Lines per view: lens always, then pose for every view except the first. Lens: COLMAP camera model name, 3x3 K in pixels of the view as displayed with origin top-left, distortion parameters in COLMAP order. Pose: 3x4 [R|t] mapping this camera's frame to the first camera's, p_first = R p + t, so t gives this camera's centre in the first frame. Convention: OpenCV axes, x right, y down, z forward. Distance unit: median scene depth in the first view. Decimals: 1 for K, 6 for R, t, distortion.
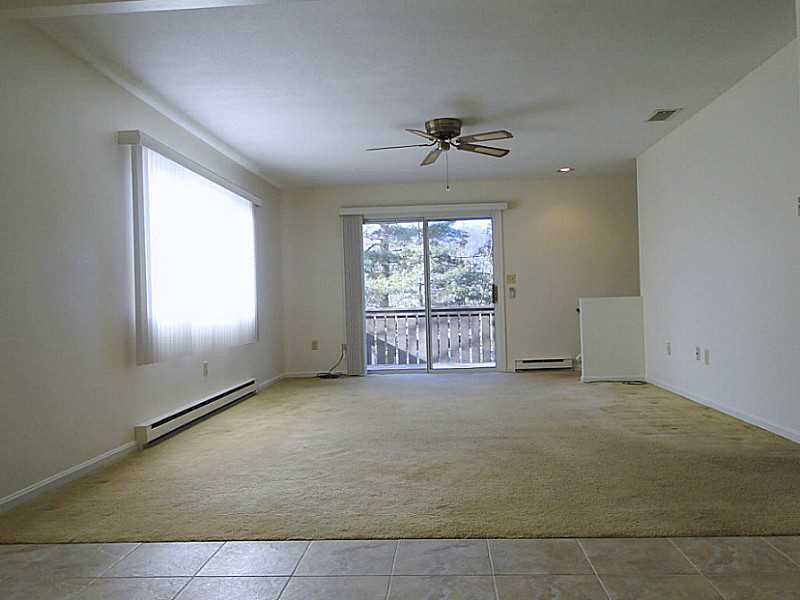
lens RADIAL K [[651.9, 0, 400.4], [0, 651.9, 300.5], [0, 0, 1]] dist [0.004051, -0.009530]
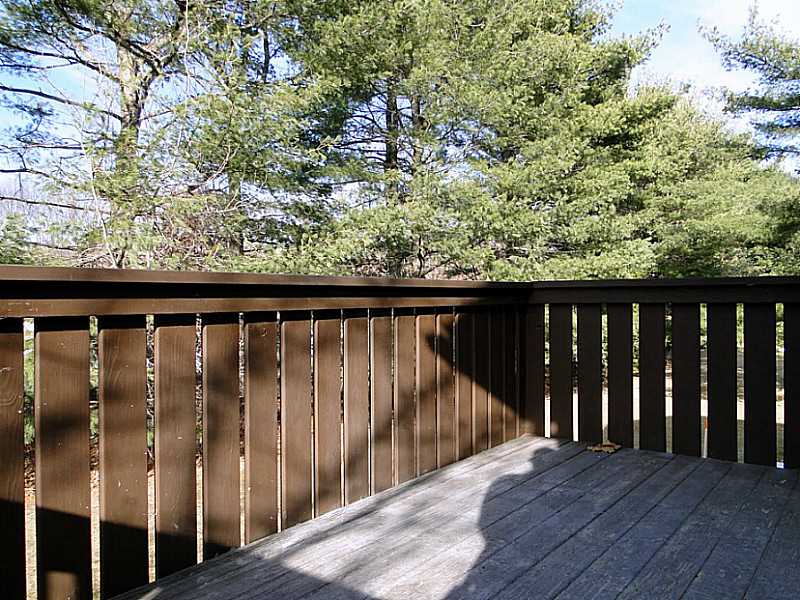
lens RADIAL K [[651.9, 0, 401.3], [0, 651.9, 301.0], [0, 0, 1]] dist [0.004051, -0.009530]
pose [[0.525833, 0.024313, 0.850240, -0.046743], [-0.025000, 0.999601, -0.013123, 0.009393], [-0.850220, -0.014355, 0.526232, 0.389654]]
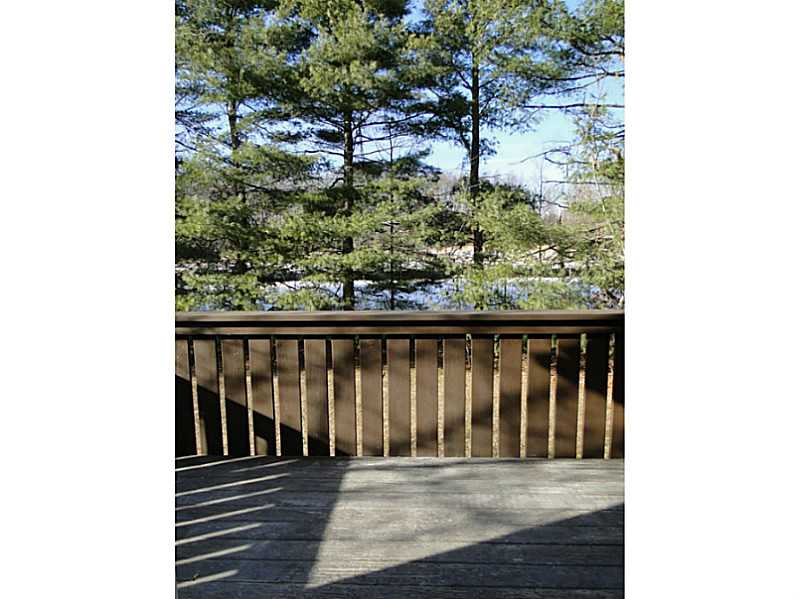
lens RADIAL K [[491.1, 0, 400.5], [0, 491.1, 297.3], [0, 0, 1]] dist [0.008173, -0.001795]
pose [[0.999566, 0.009988, 0.027730, 0.032830], [-0.013639, 0.990780, 0.134790, -0.017755], [-0.026128, -0.135110, 0.990486, 0.329542]]
